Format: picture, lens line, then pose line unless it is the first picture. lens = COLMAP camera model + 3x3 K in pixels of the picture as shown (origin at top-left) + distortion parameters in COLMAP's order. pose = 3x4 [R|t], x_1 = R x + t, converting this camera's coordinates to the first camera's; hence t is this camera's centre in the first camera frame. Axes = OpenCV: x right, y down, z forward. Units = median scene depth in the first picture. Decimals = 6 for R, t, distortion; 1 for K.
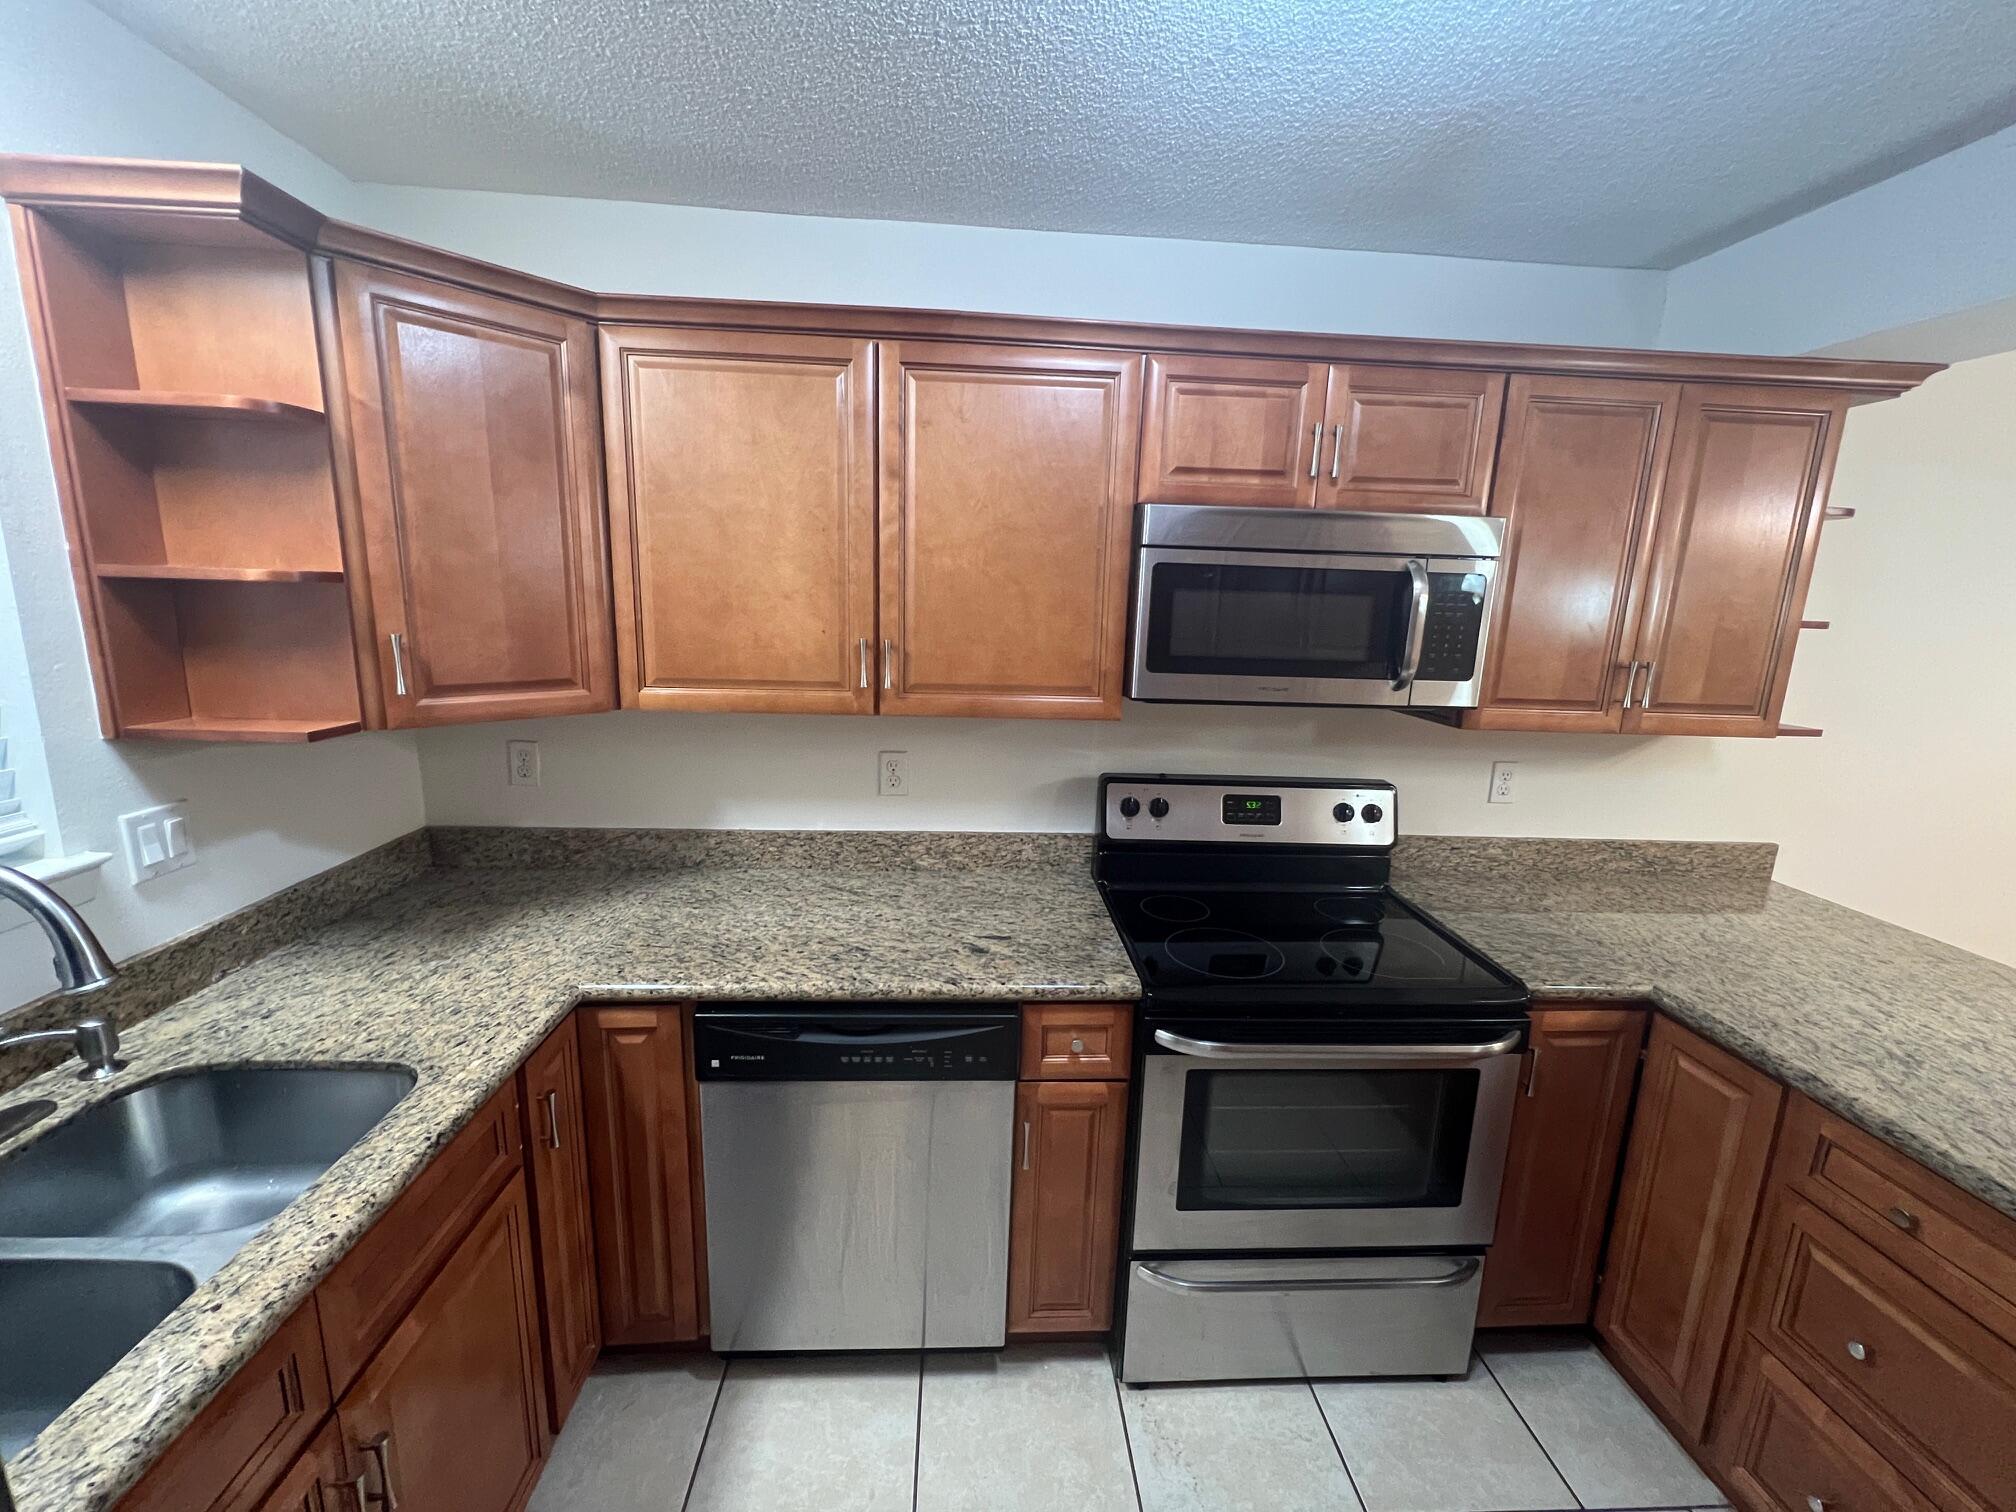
lens RADIAL K [[831.9, 0, 1007.8], [0, 831.9, 761.0], [0, 0, 1]] dist [0.000761, -0.000227]
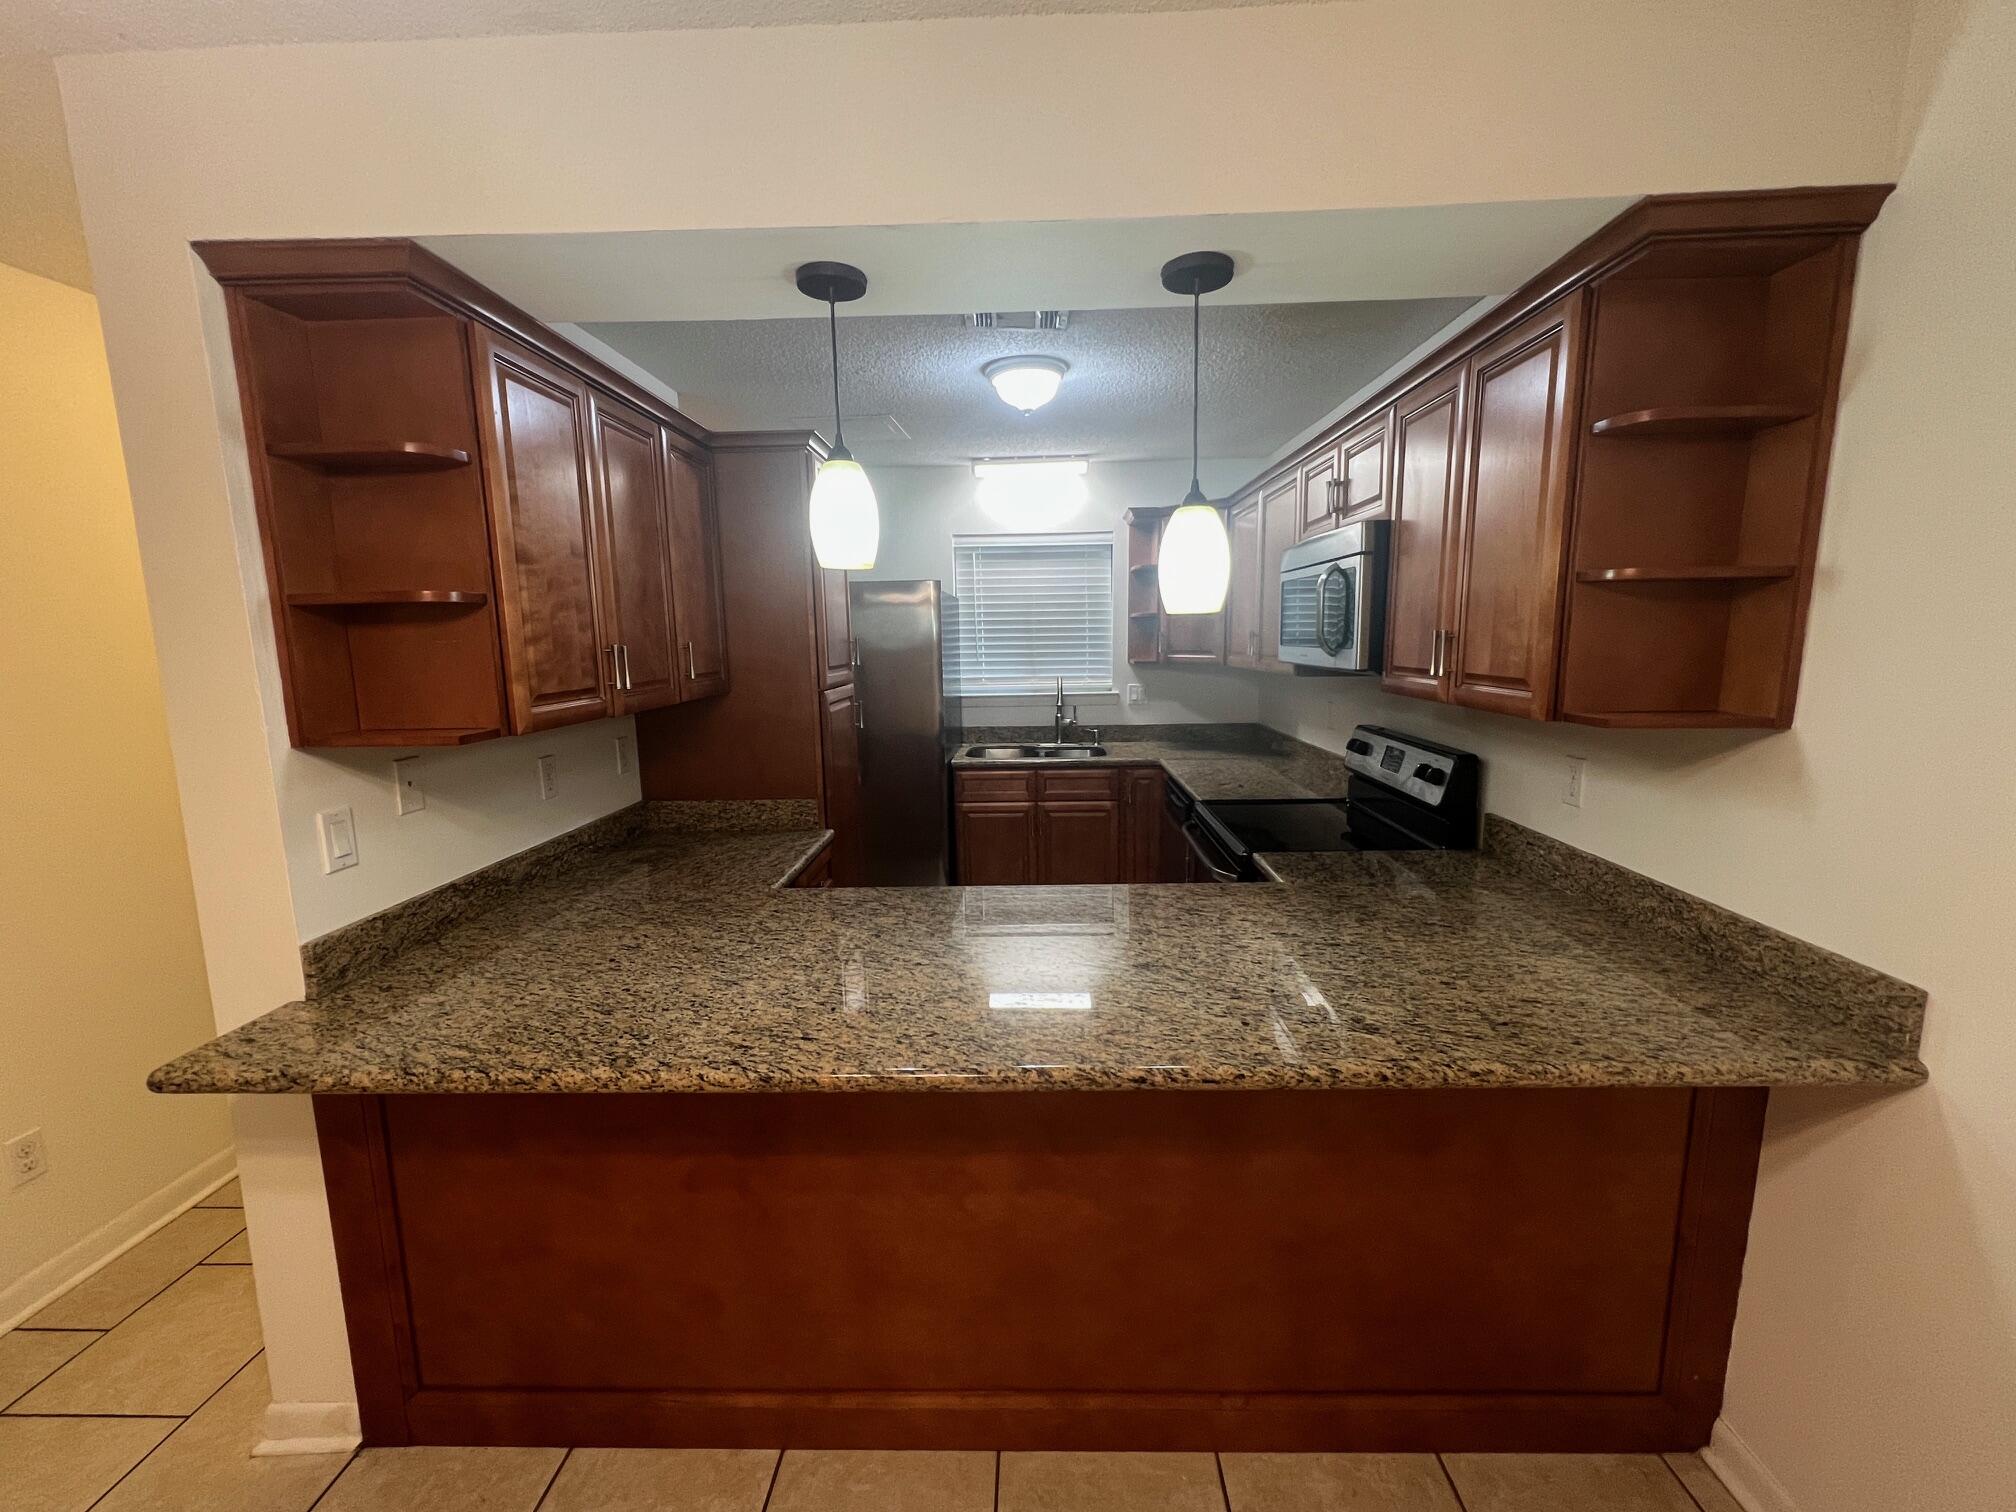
lens RADIAL K [[831.9, 0, 1008.4], [0, 831.9, 757.8], [0, 0, 1]] dist [0.000761, -0.000227]
pose [[-0.094740, 0.116695, -0.988639, 1.777823], [-0.188408, 0.973056, 0.132910, -0.002505], [0.977511, 0.198859, -0.070201, 0.561195]]
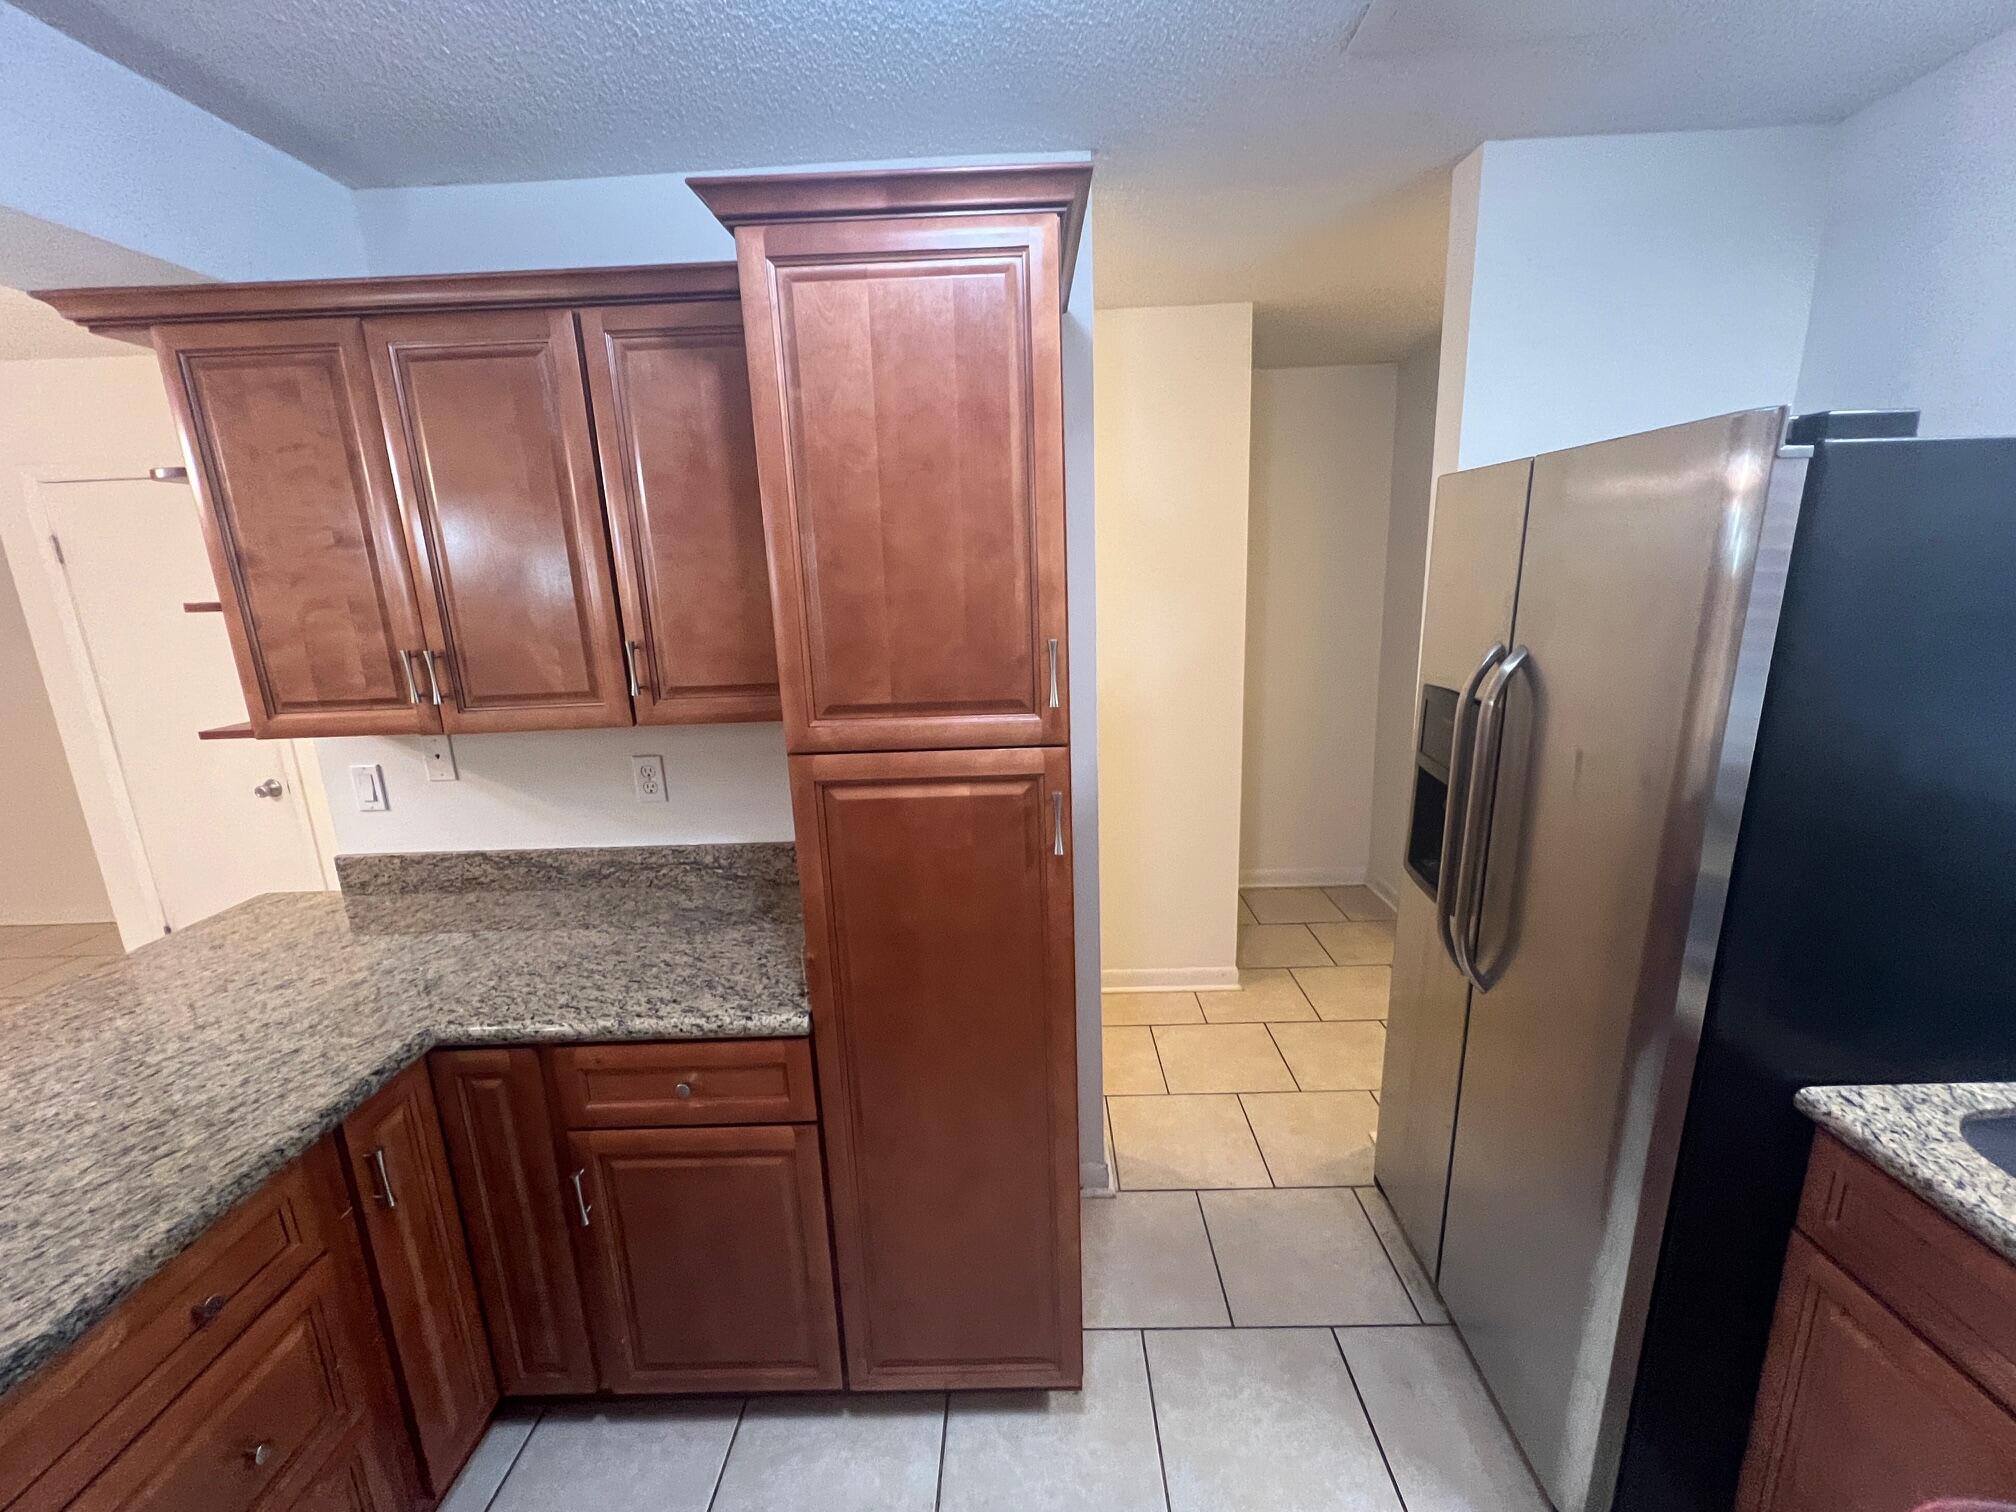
lens RADIAL K [[831.9, 0, 1002.0], [0, 831.9, 762.1], [0, 0, 1]] dist [0.000761, -0.000227]
pose [[-0.997224, -0.015069, 0.072914, 0.157445], [0.017390, 0.905077, 0.424892, -0.151283], [-0.072395, 0.424981, -0.902303, 0.747427]]
